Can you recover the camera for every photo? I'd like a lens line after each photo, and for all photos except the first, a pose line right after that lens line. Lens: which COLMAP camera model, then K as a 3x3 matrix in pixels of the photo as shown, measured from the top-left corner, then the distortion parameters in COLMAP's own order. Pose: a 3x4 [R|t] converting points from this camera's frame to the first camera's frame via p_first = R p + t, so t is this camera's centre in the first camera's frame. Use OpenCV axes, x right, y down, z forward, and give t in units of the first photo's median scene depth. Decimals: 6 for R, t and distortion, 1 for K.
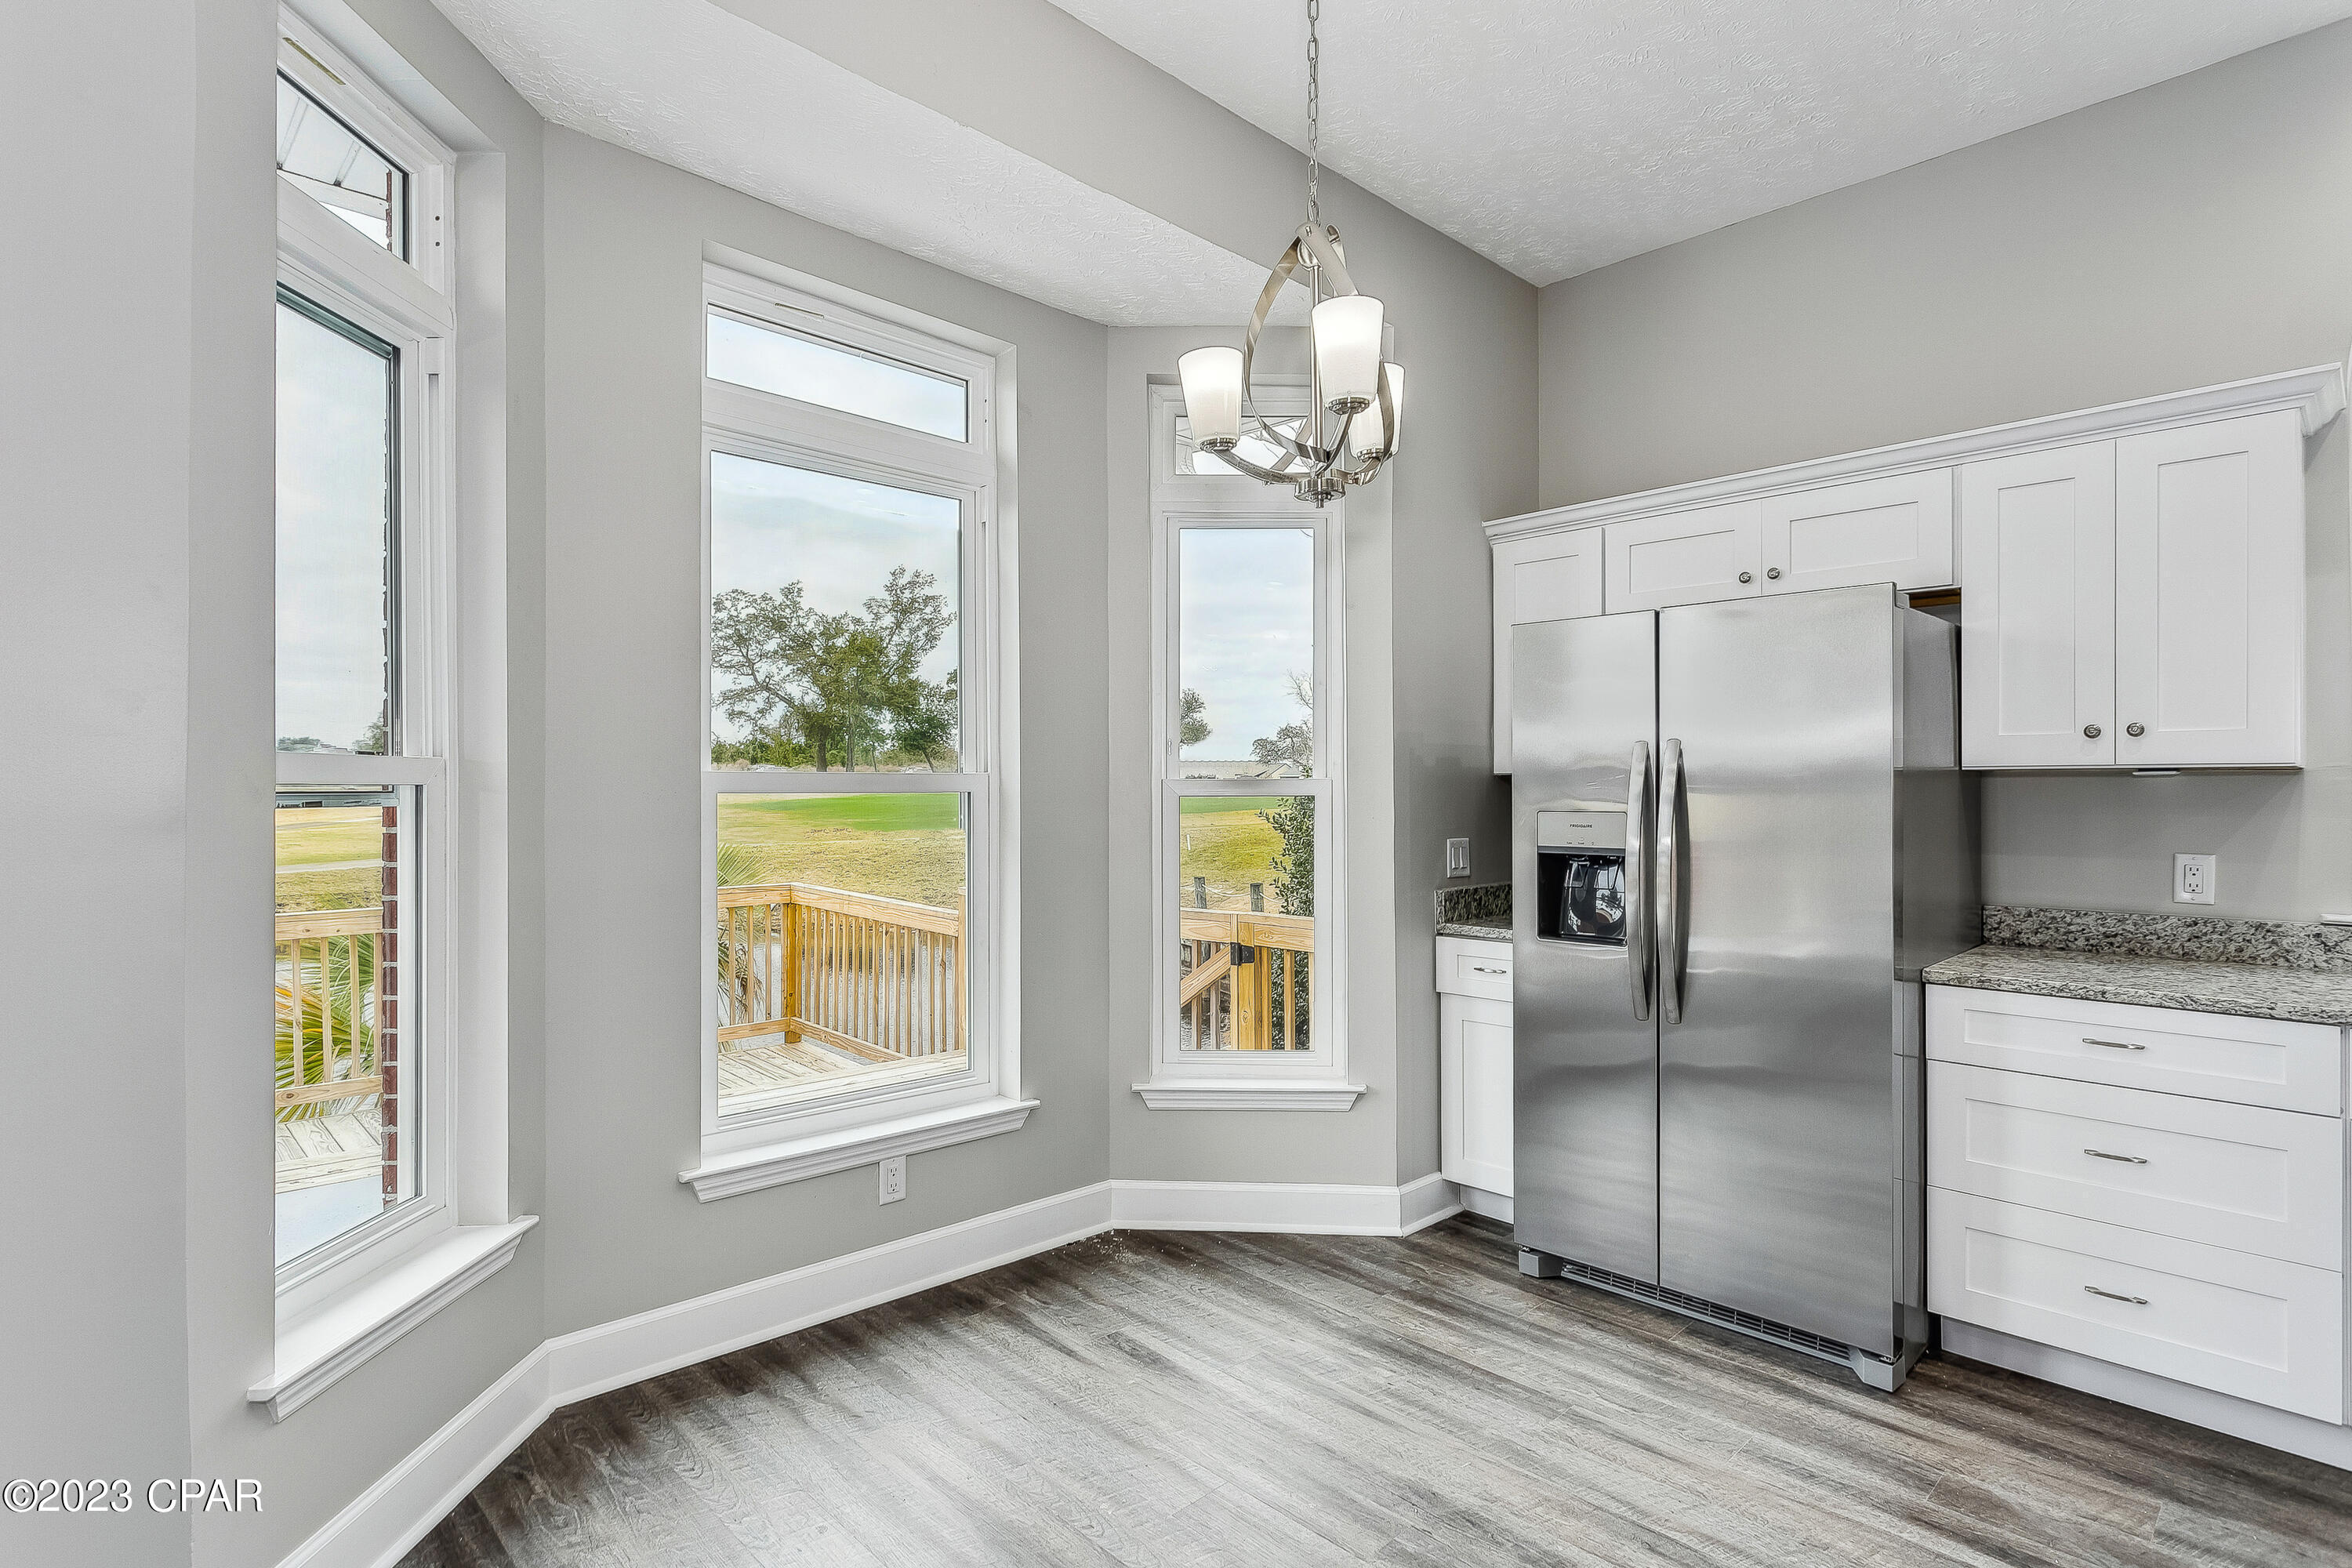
lens RADIAL K [[1176.3, 0, 1161.6], [0, 1176.3, 790.8], [0, 0, 1]] dist [-0.004390, 0.000953]
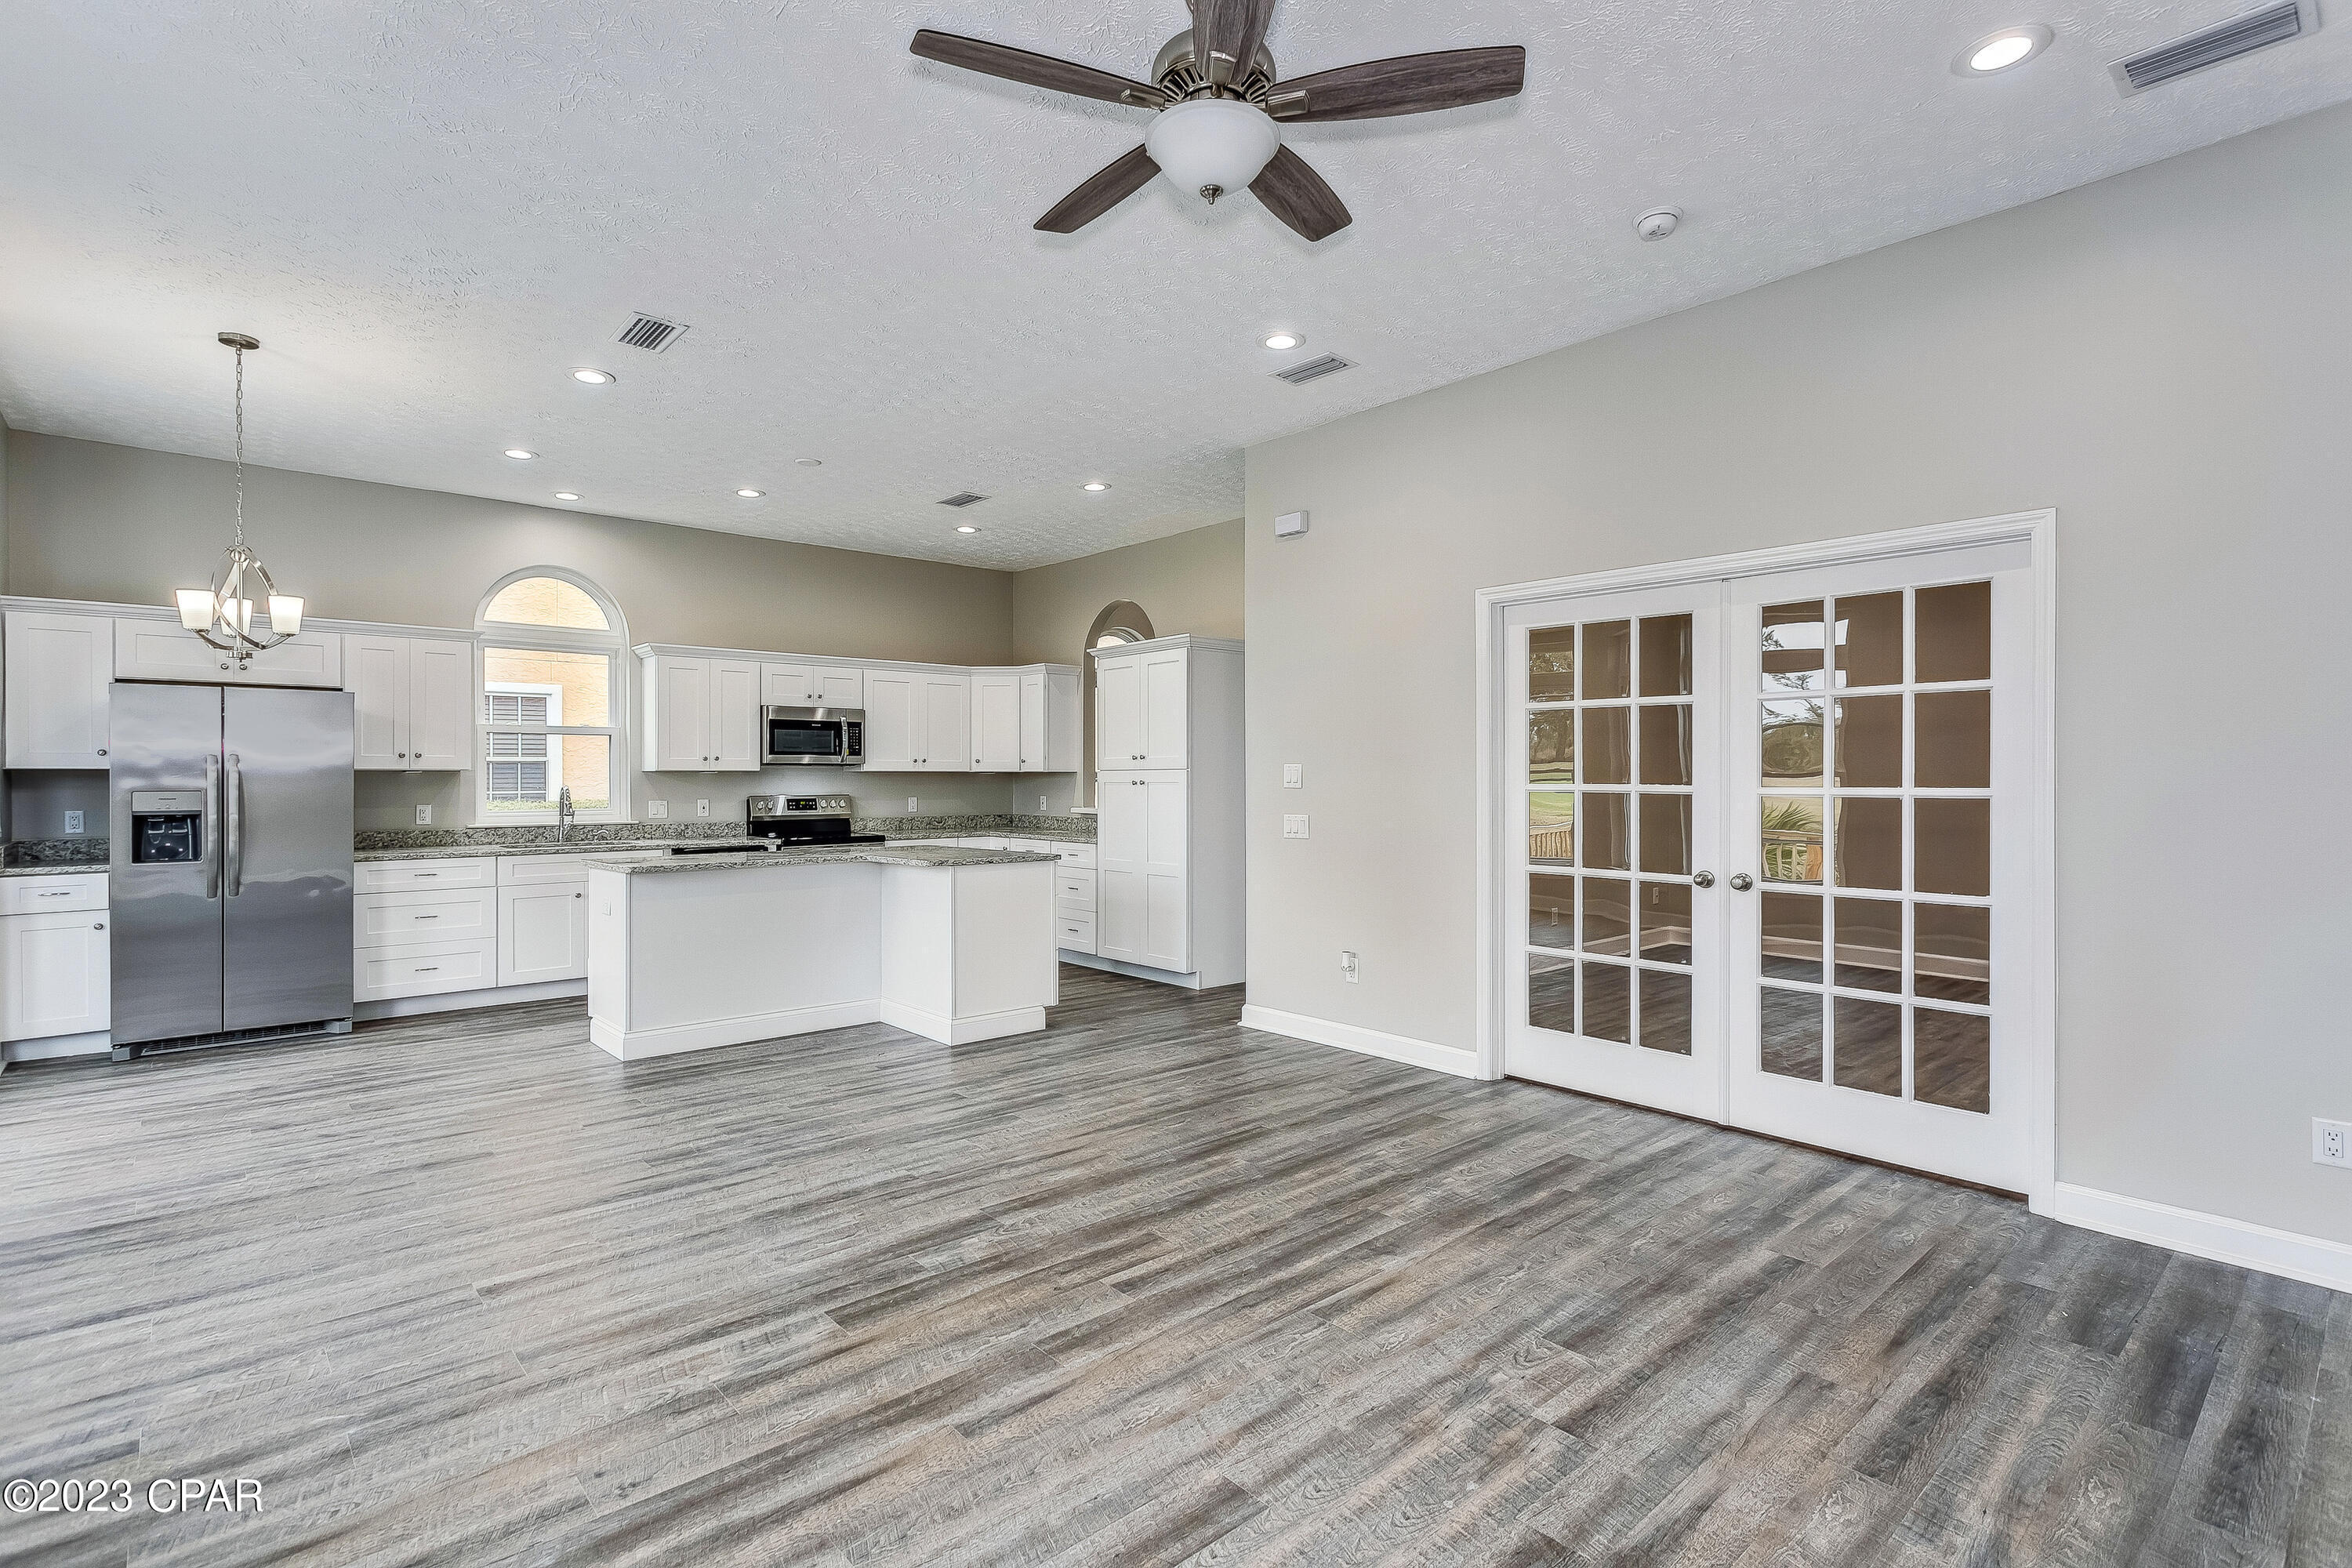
lens RADIAL K [[1109.2, 0, 1175.7], [0, 1109.2, 778.0], [0, 0, 1]] dist [-0.000132, 0.000363]
pose [[0.035368, -0.001142, 0.999374, -1.360597], [0.000547, 0.999999, 0.001123, -0.004182], [-0.999374, 0.000507, 0.035369, -0.653683]]
